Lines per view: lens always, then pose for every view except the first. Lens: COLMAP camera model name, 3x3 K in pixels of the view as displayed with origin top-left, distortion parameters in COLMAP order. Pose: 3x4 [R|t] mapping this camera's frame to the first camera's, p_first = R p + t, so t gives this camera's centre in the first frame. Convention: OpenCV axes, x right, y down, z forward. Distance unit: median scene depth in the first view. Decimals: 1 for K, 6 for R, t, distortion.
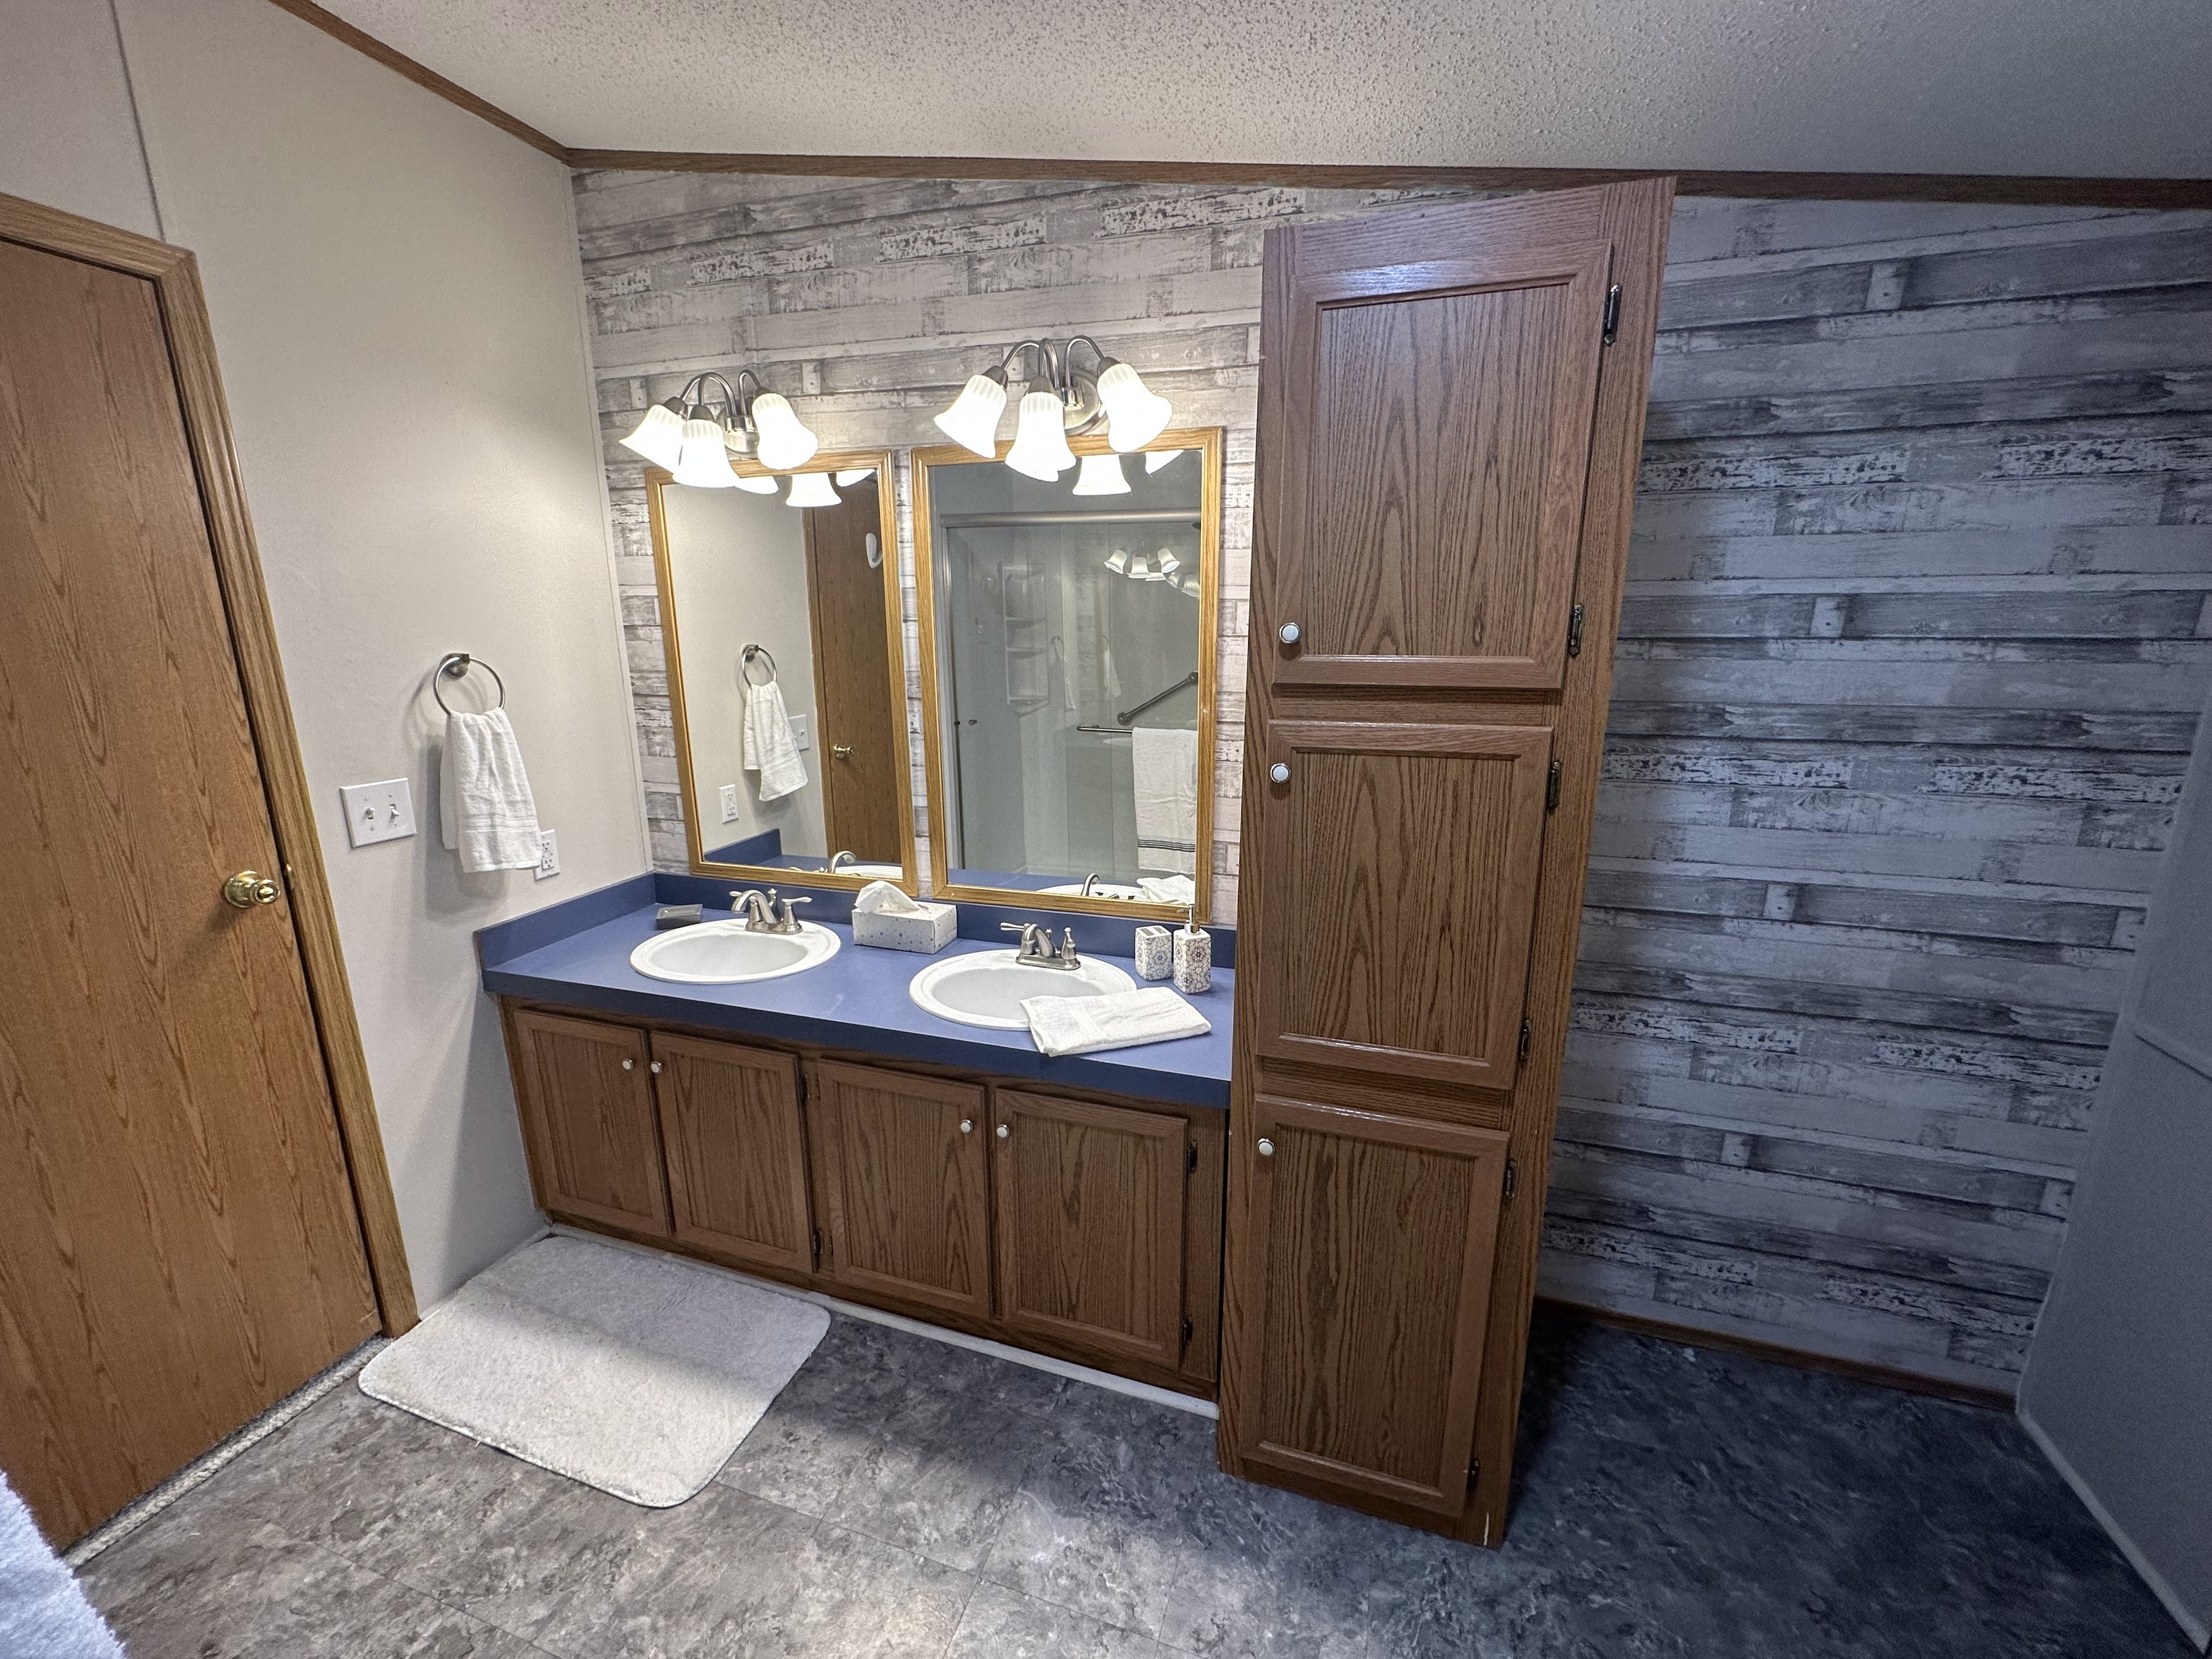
lens RADIAL K [[879.8, 0, 1106.0], [0, 879.8, 829.5], [0, 0, 1]] dist [-0.002604, 0.000096]
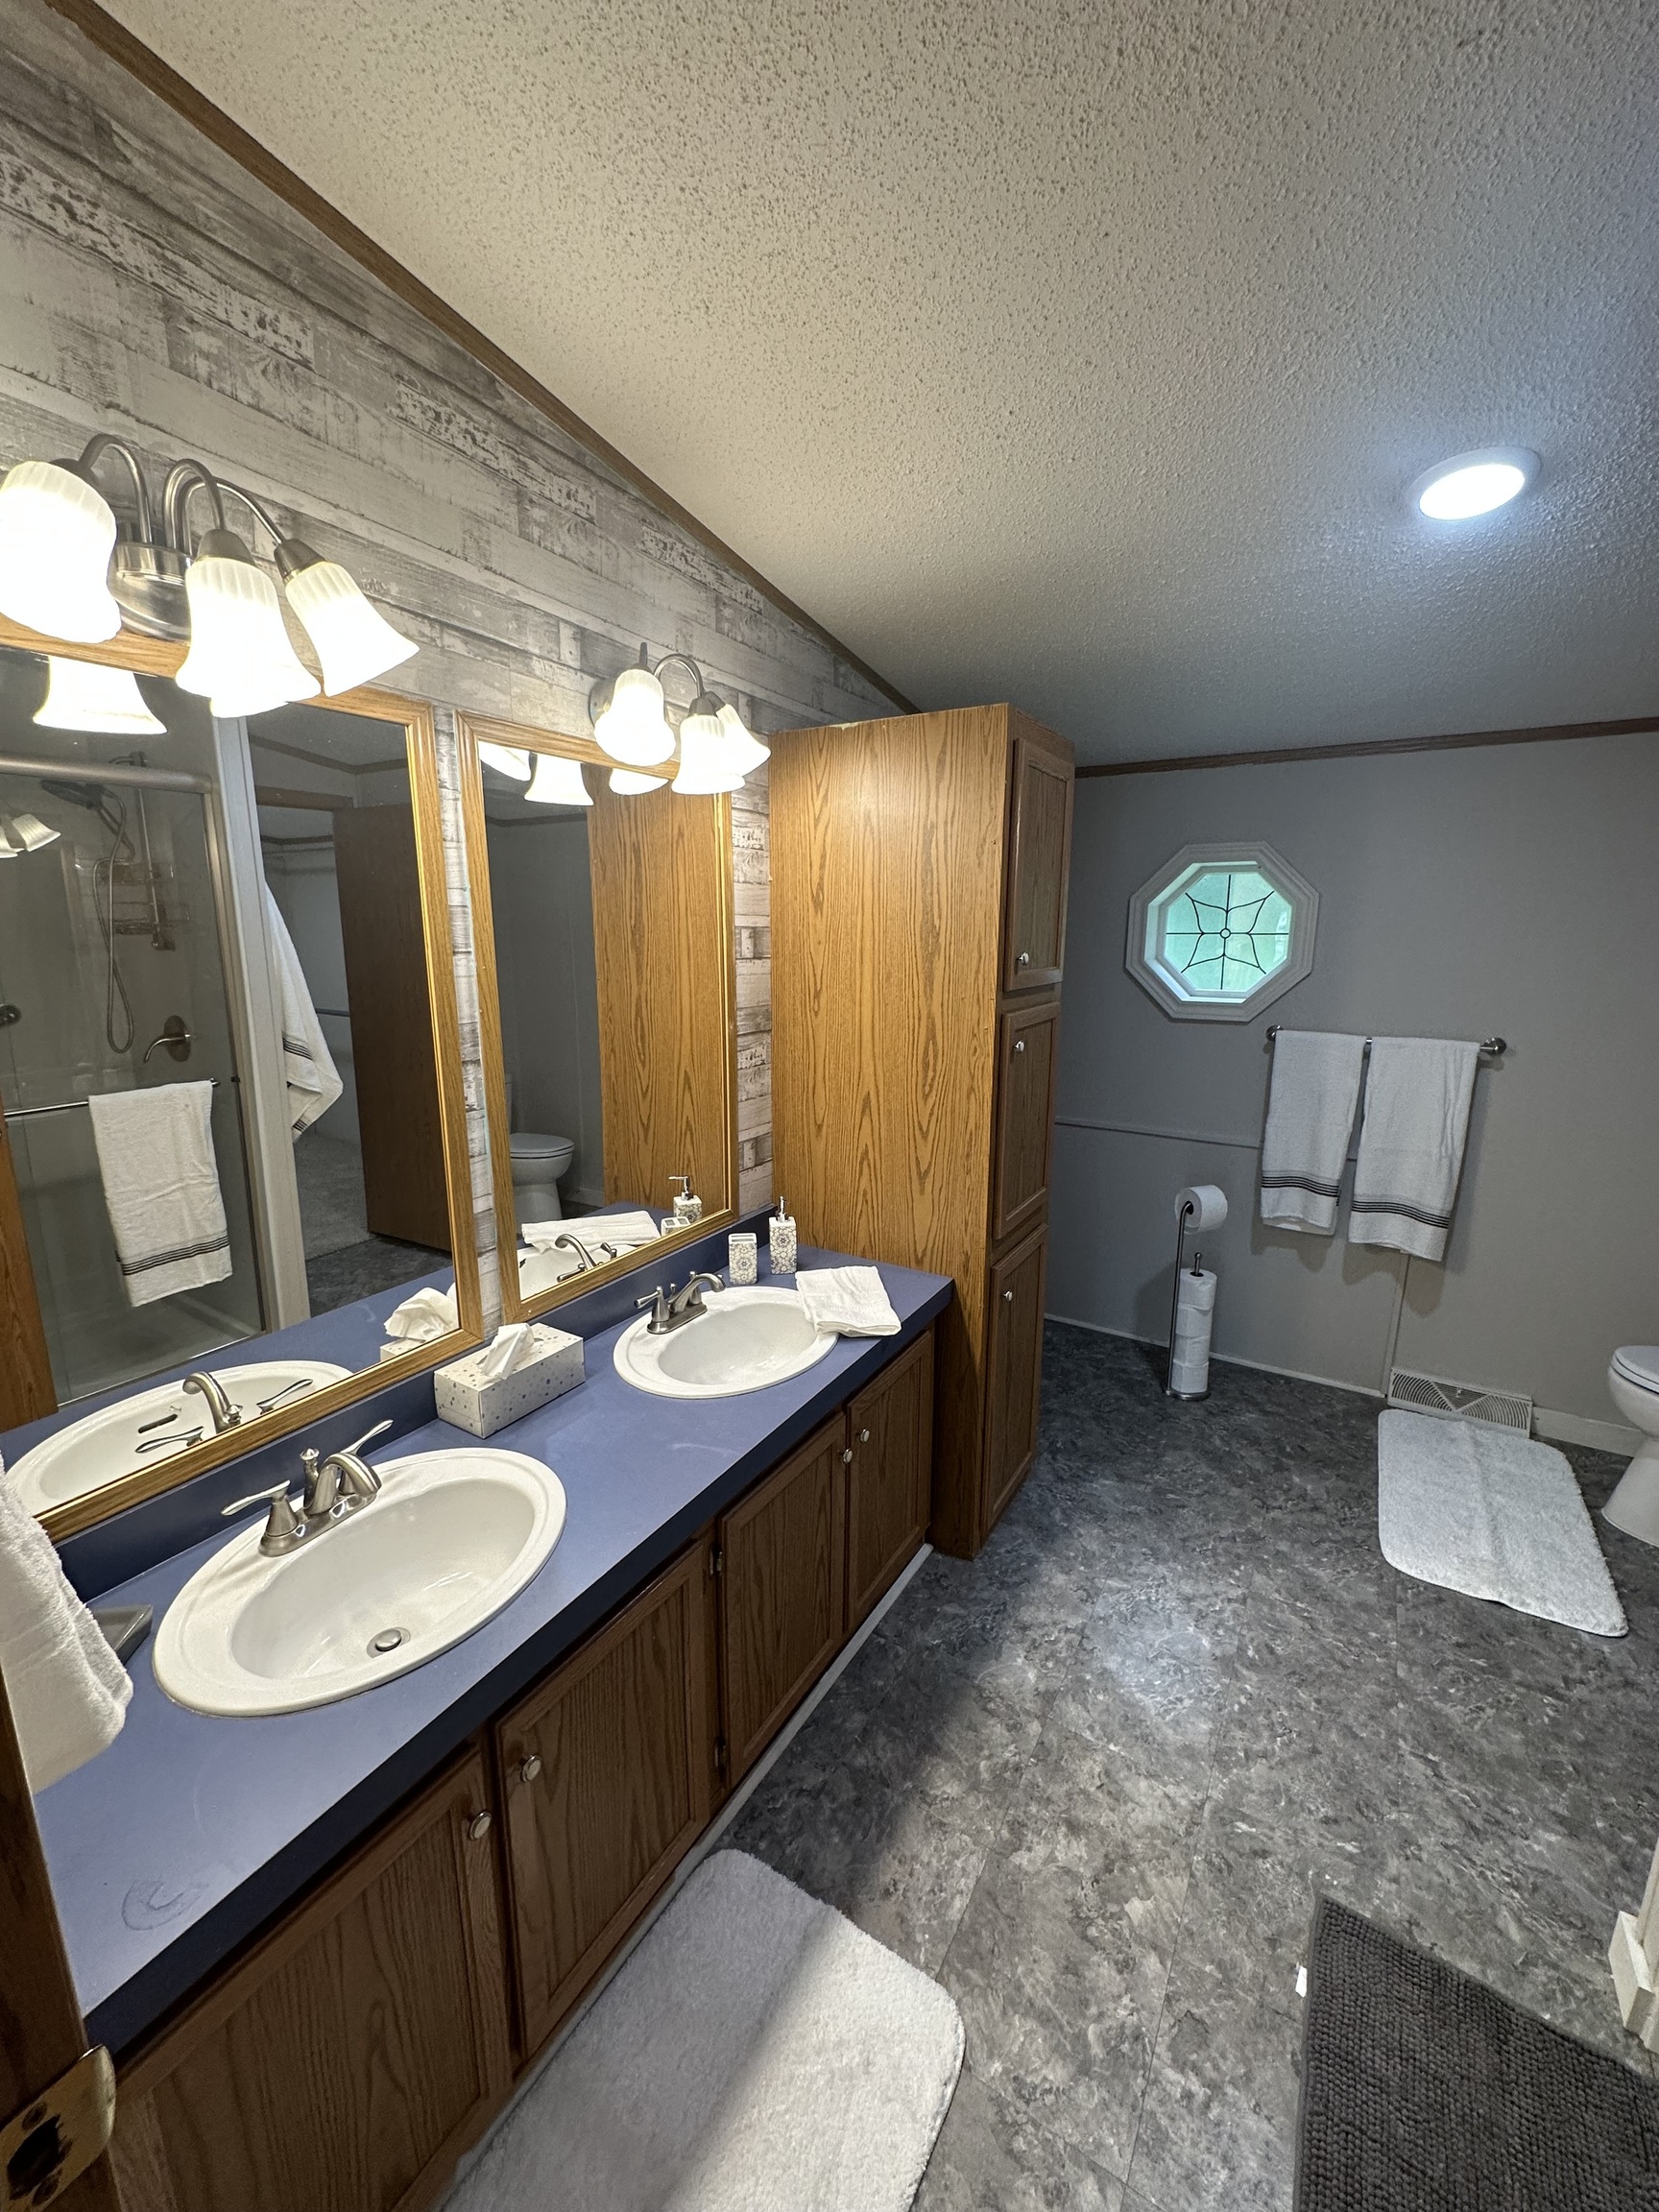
lens RADIAL K [[879.8, 0, 829.5], [0, 879.8, 1106.0], [0, 0, 1]] dist [-0.002604, 0.000096]
pose [[0.233727, -0.196600, 0.952219, -1.050546], [0.213211, 0.965871, 0.147086, -0.199909], [-0.948638, 0.168645, 0.267667, 0.694691]]
